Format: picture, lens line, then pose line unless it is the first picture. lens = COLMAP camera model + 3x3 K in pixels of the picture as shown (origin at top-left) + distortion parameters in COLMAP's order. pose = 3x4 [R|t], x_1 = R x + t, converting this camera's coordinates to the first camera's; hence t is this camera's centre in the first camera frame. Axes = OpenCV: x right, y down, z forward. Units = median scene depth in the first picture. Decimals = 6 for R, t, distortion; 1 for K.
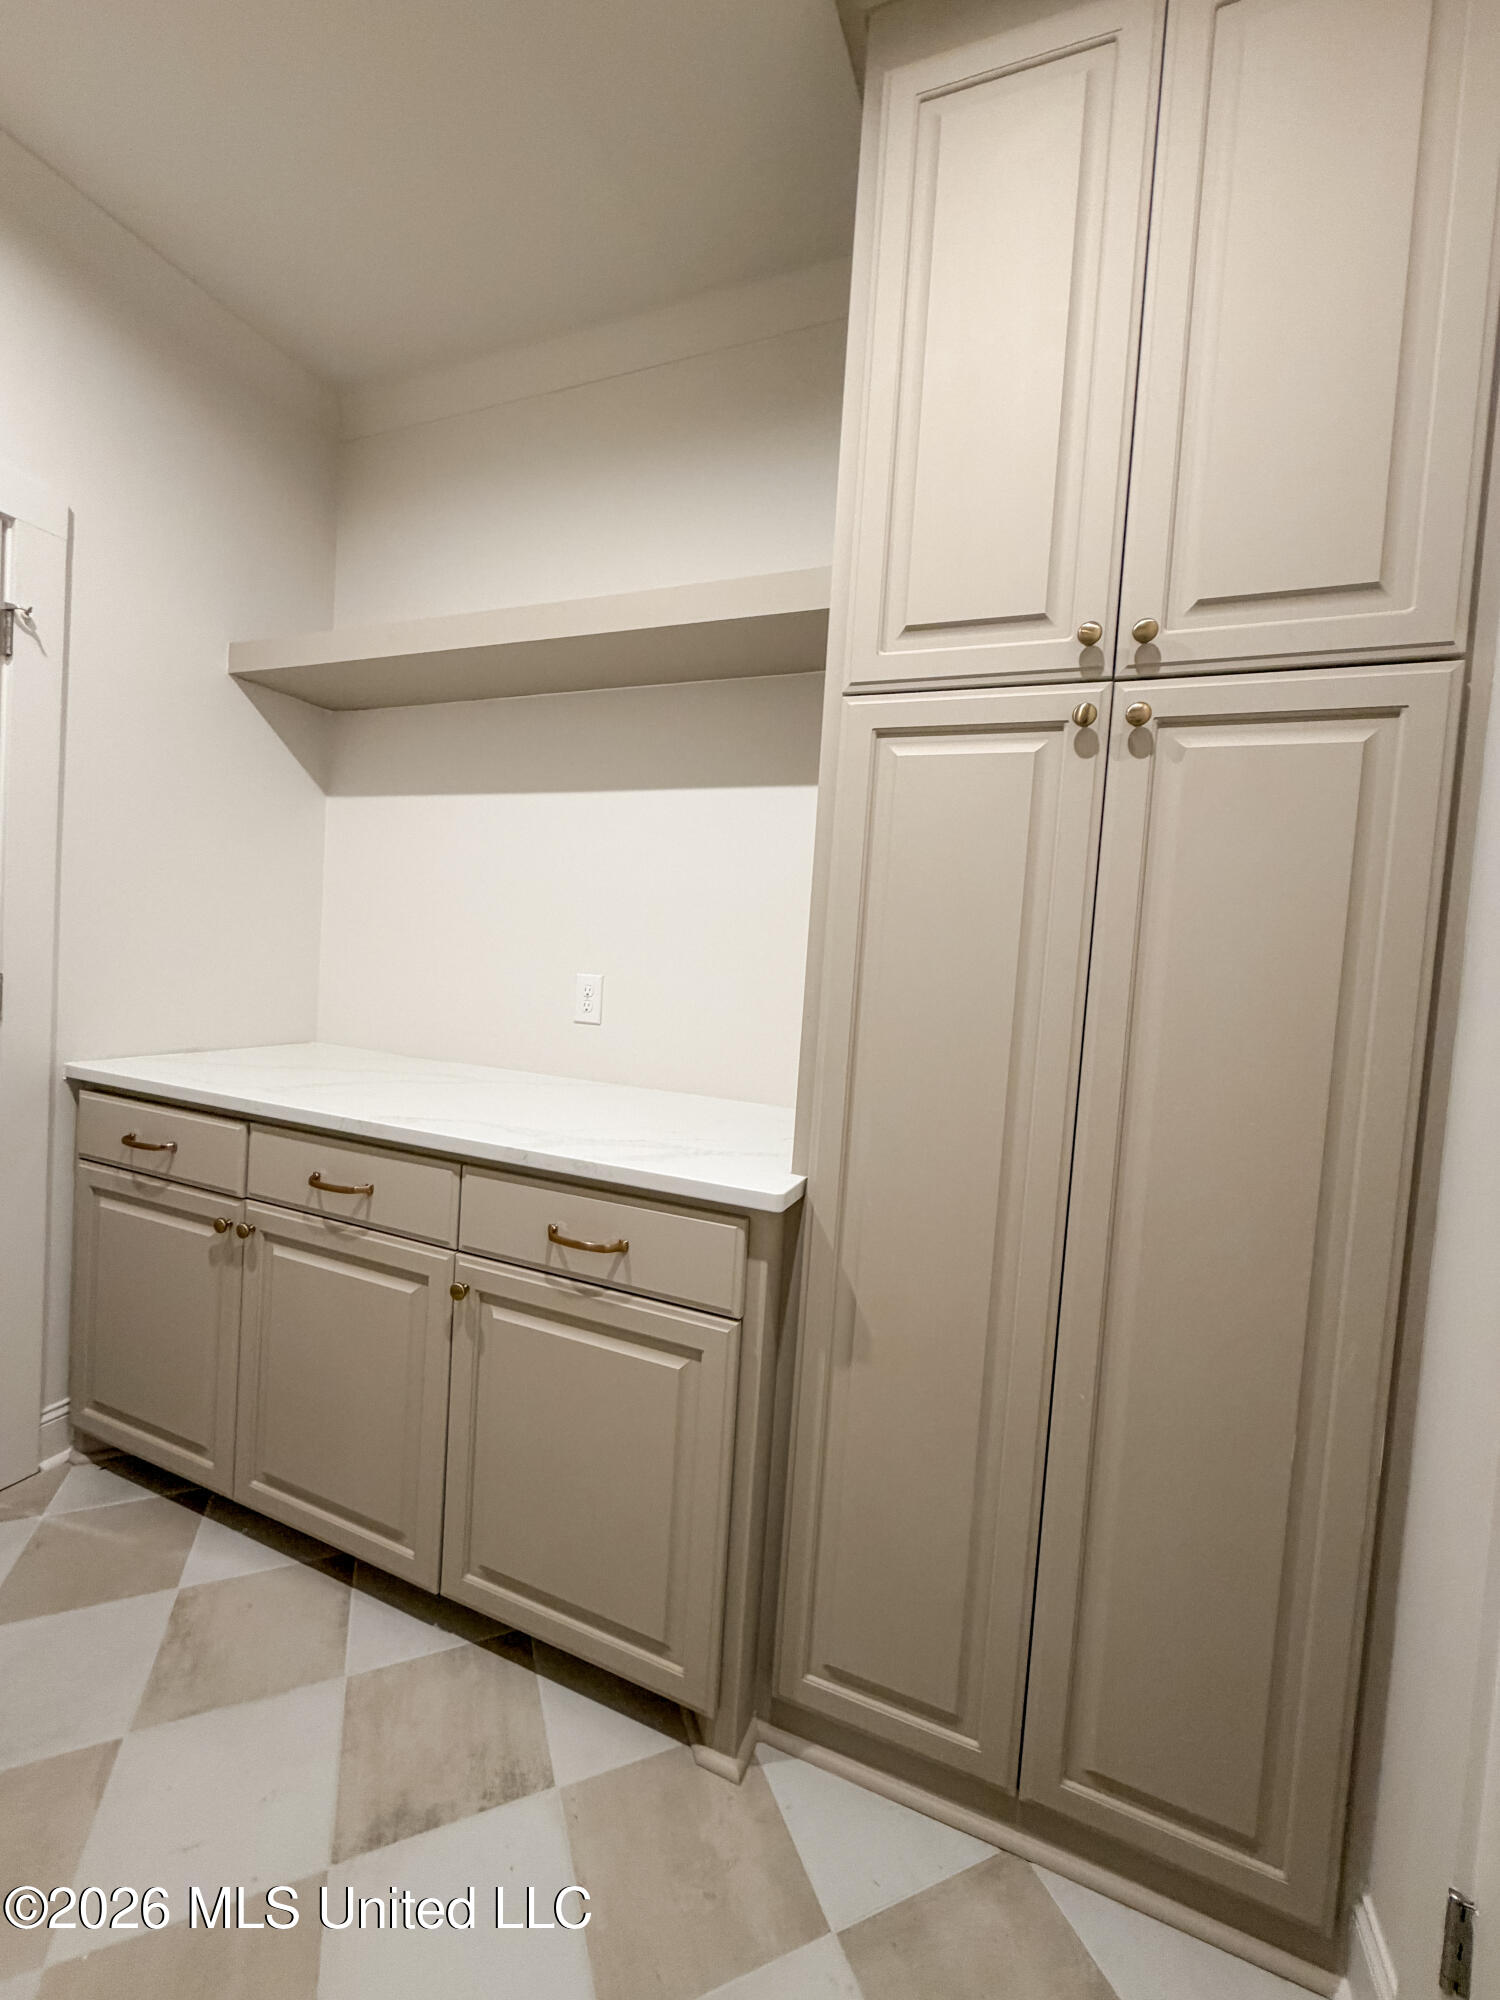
lens RADIAL K [[802.2, 0, 750.0], [0, 802.2, 995.3], [0, 0, 1]] dist [0.002757, 0.000766]
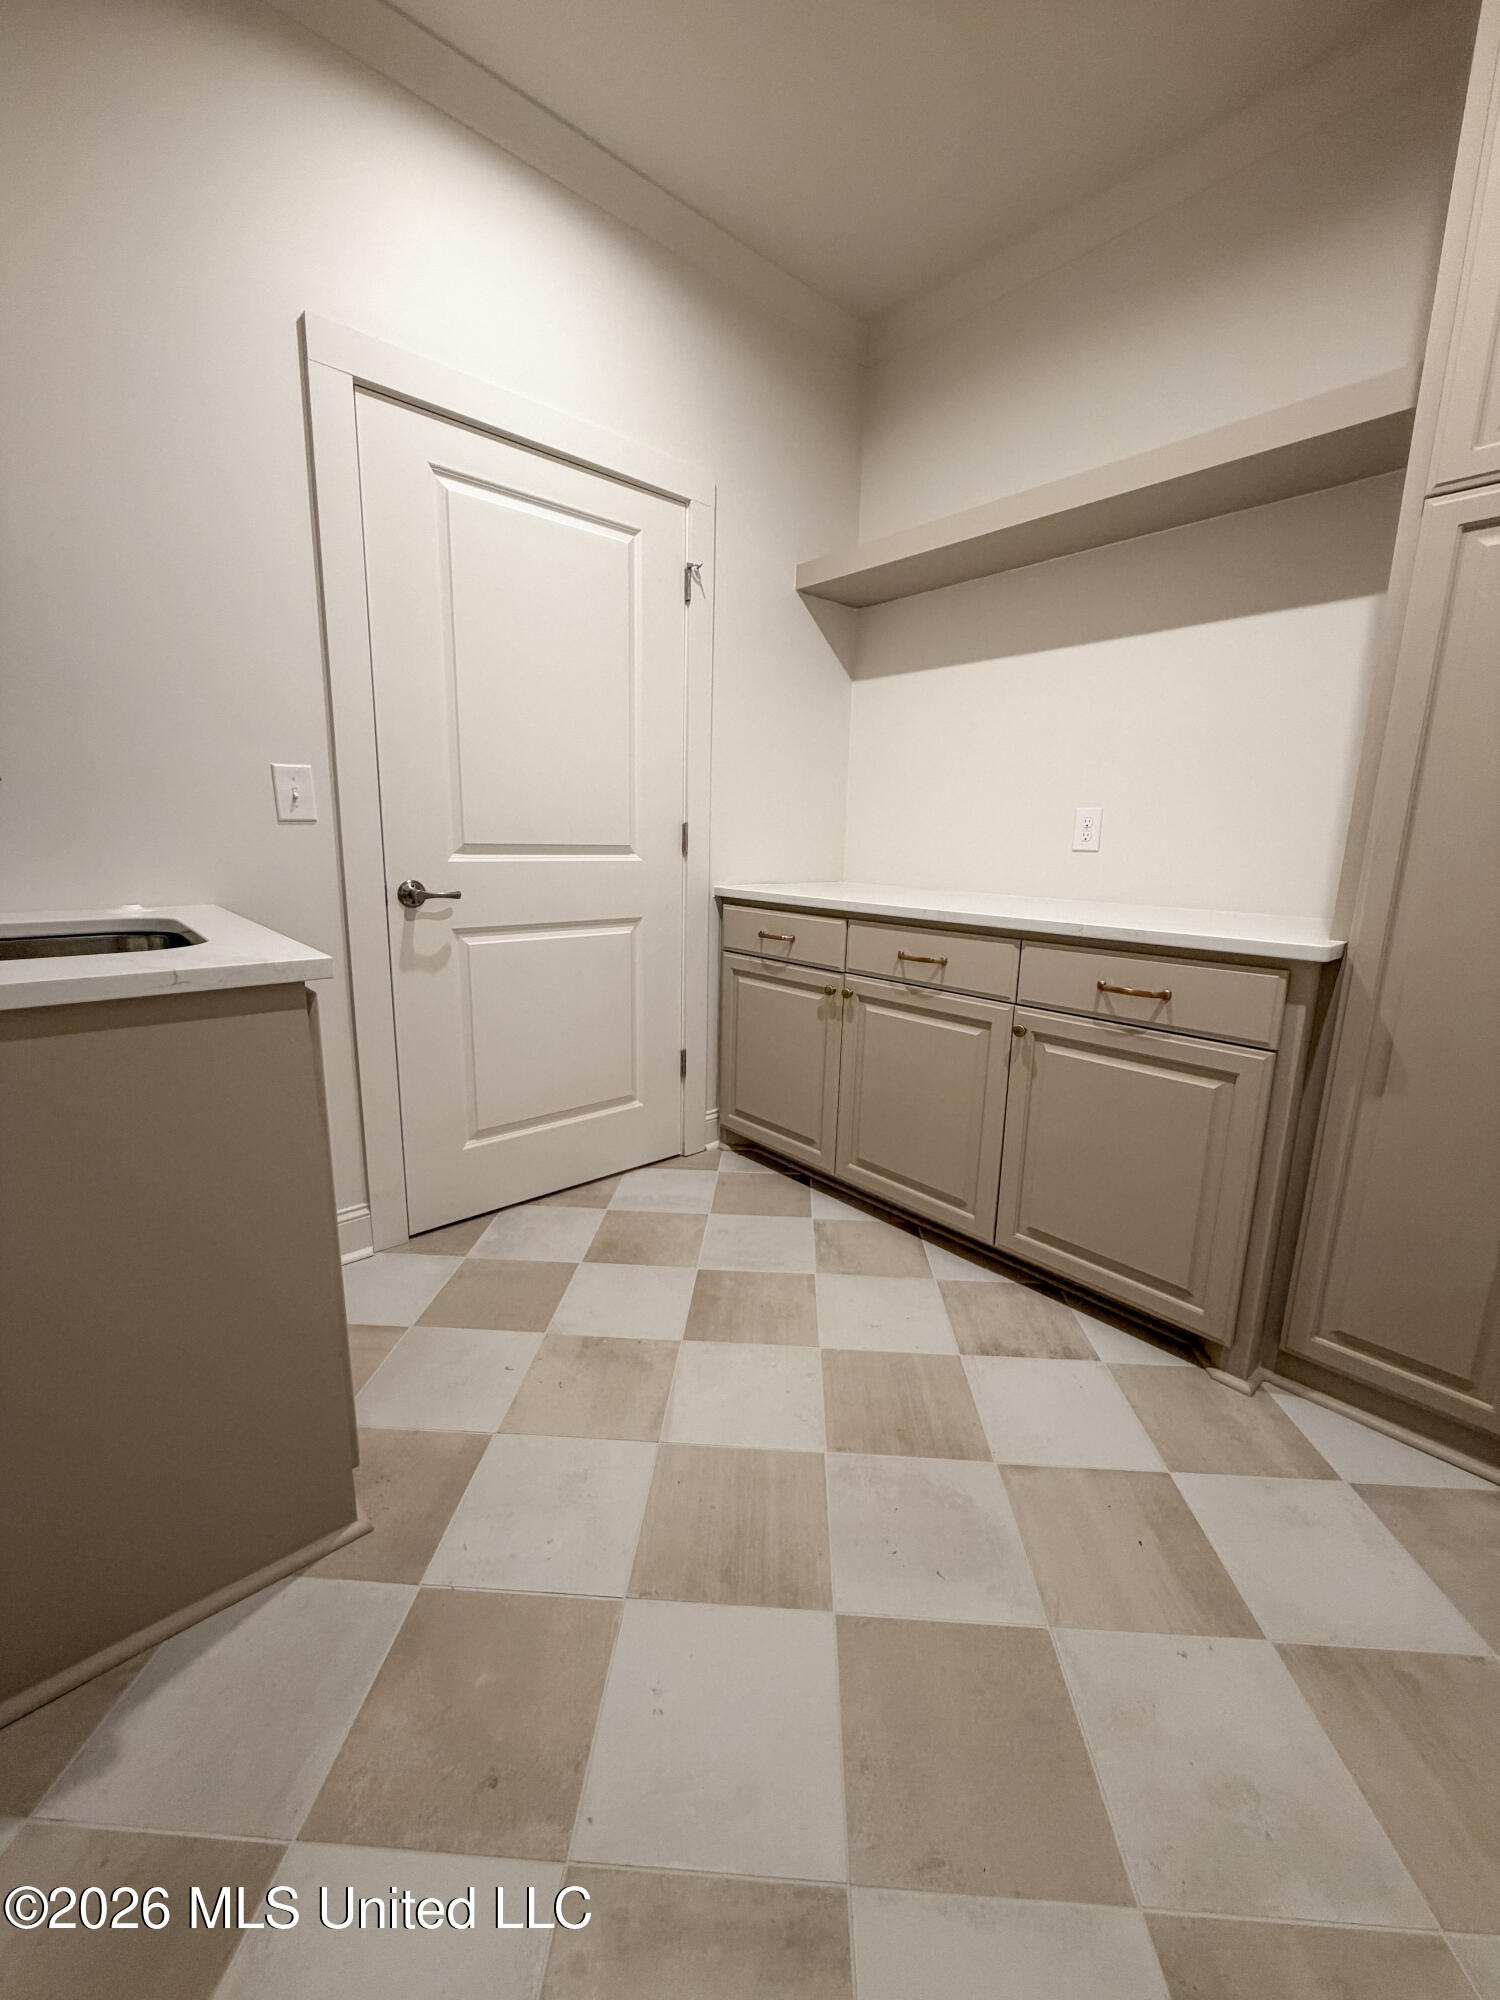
lens RADIAL K [[802.2, 0, 750.3], [0, 802.2, 993.7], [0, 0, 1]] dist [0.002757, 0.000766]
pose [[0.897819, 0.040846, -0.438466, -0.174647], [0.016691, 0.991817, 0.126574, 0.123127], [0.440048, -0.120959, 0.889790, -0.401576]]
